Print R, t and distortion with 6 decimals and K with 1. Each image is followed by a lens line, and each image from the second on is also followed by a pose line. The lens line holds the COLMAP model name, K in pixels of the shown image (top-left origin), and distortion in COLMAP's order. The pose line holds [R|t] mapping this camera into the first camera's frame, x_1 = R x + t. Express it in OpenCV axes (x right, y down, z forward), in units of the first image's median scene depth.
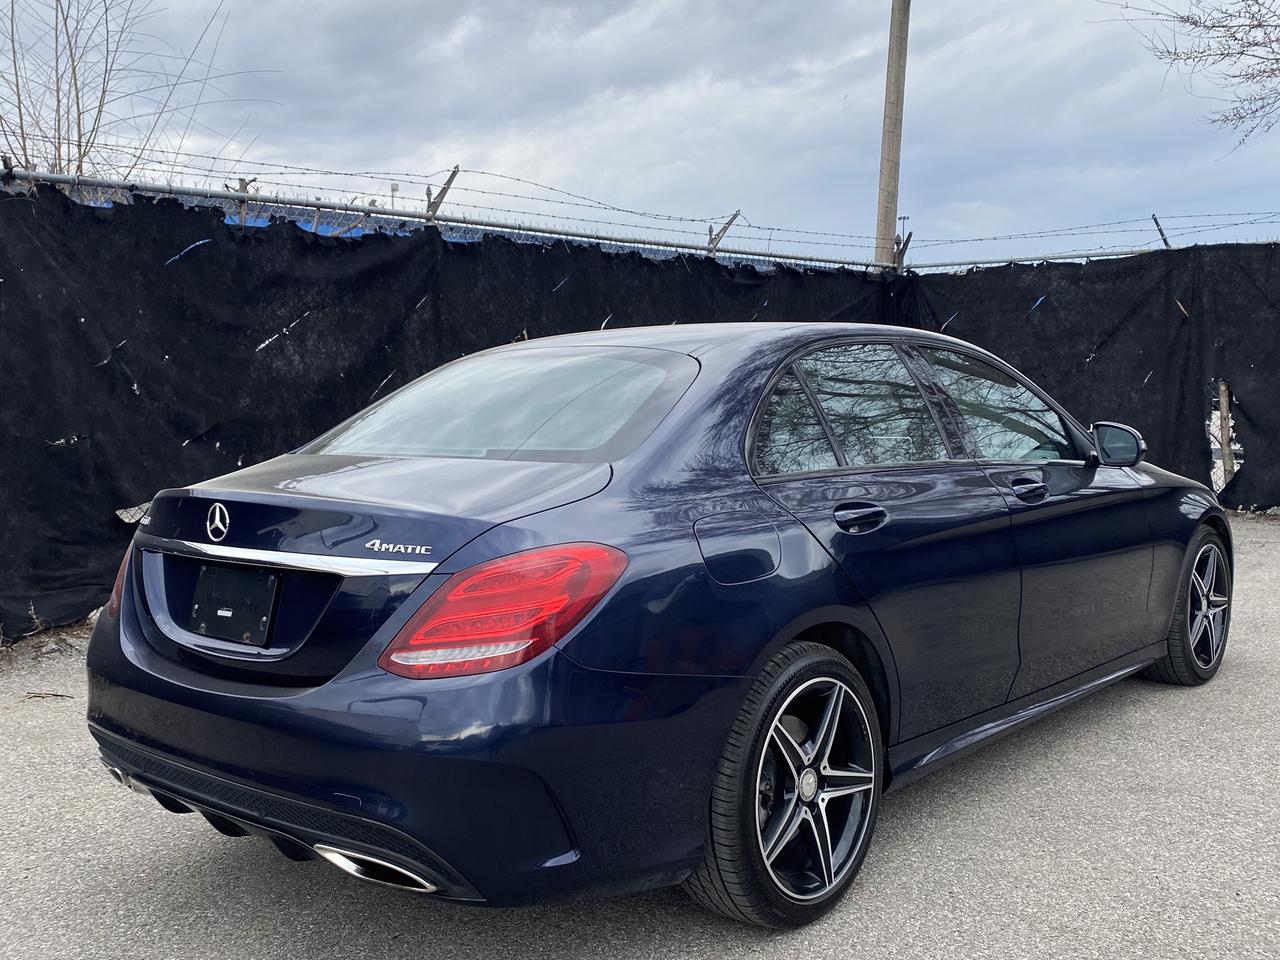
lens RADIAL K [[1227.9, 0, 630.8], [0, 1227.9, 486.8], [0, 0, 1]] dist [0.086181, -0.161723]
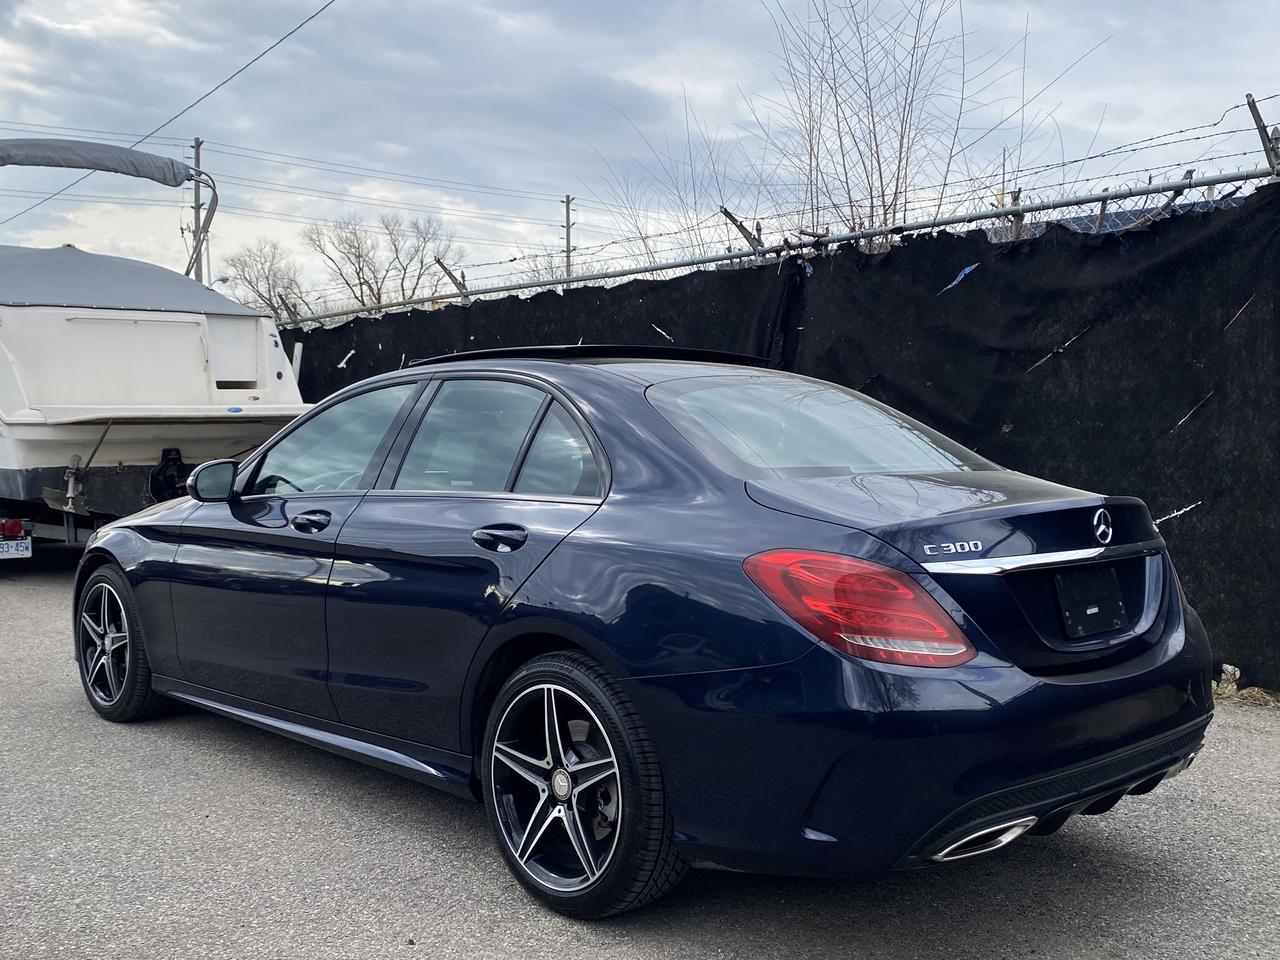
lens RADIAL K [[1259.9, 0, 591.8], [0, 1259.9, 474.7], [0, 0, 1]] dist [0.075304, -0.131566]
pose [[-0.173390, 0.076496, -0.981878, 0.671175], [-0.066770, 0.993772, 0.089213, -0.095074], [0.982587, 0.081029, -0.167202, 0.824222]]
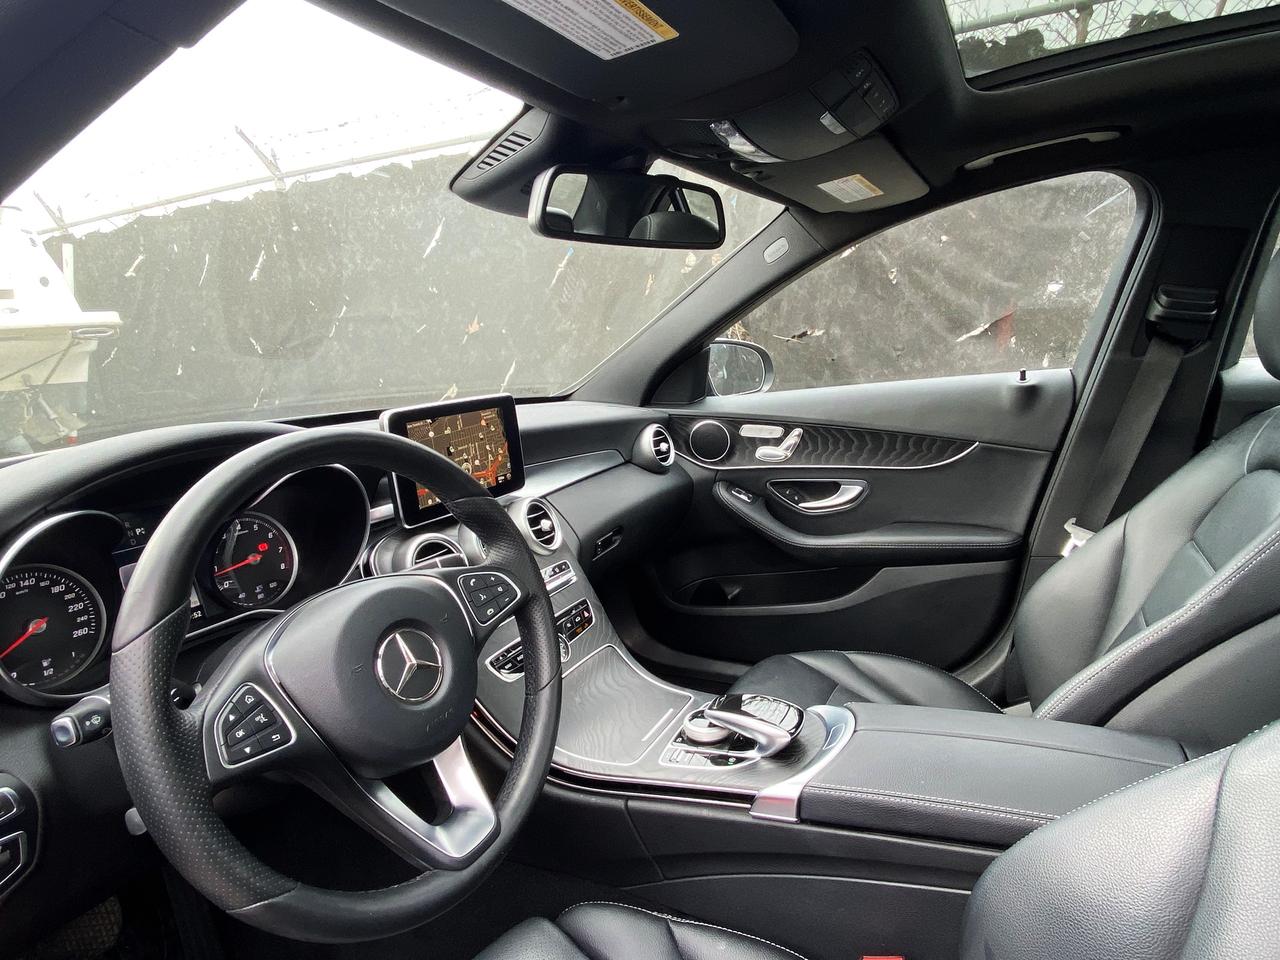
lens RADIAL K [[749.5, 0, 640.0], [0, 749.5, 480.0], [0, 0, 1]] dist [0.070233, -0.085532]
pose [[0.205343, 0.212290, -0.955388, 0.120296], [-0.032958, 0.977137, 0.210039, -0.039160], [0.978135, -0.011643, 0.207645, 0.614694]]
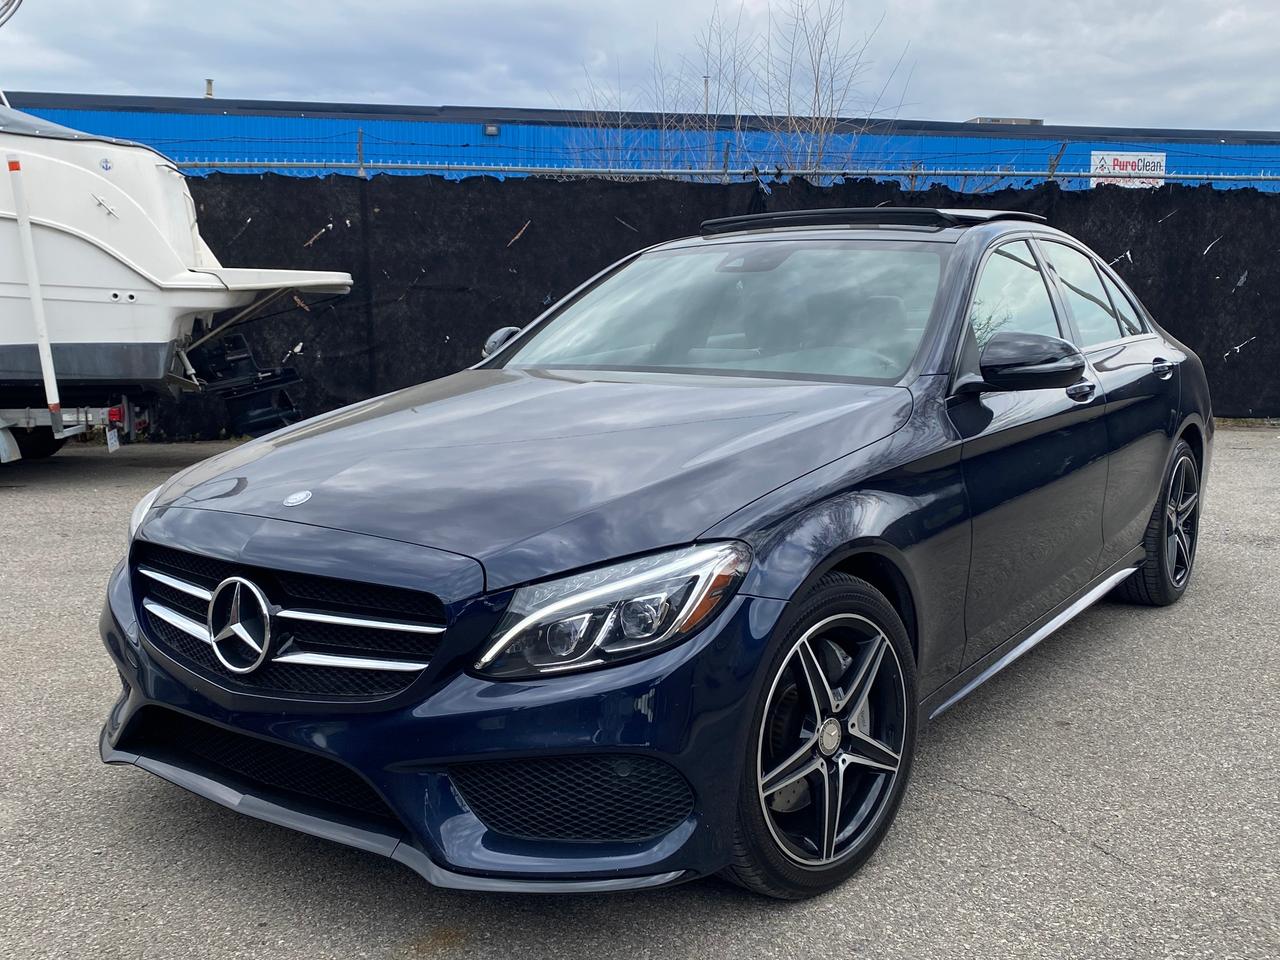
lens RADIAL K [[1258.0, 0, 624.8], [0, 1258.0, 485.4], [0, 0, 1]] dist [0.068635, -0.131150]
pose [[0.755498, 0.132099, -0.641695, 0.507937], [-0.079713, 0.990719, 0.110098, 0.022023], [0.650283, -0.032027, 0.759016, -0.517312]]
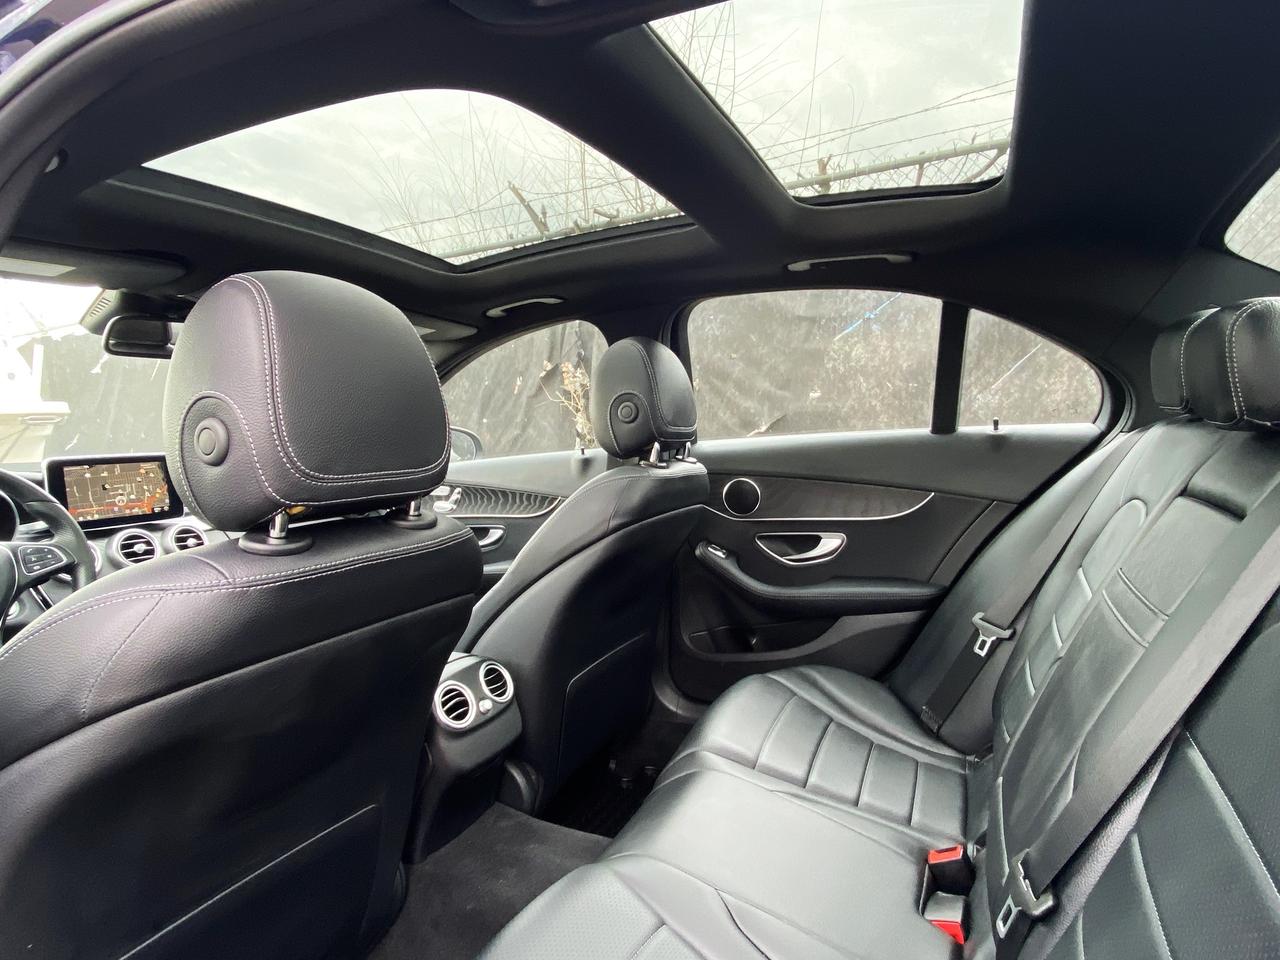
lens RADIAL K [[704.5, 0, 640.0], [0, 704.5, 480.0], [0, 0, 1]] dist [0.103638, -0.139794]
pose [[0.231612, 0.096277, -0.968032, 0.206541], [-0.048401, 0.994999, 0.087378, -0.041116], [0.971603, 0.026615, 0.235114, 0.704487]]
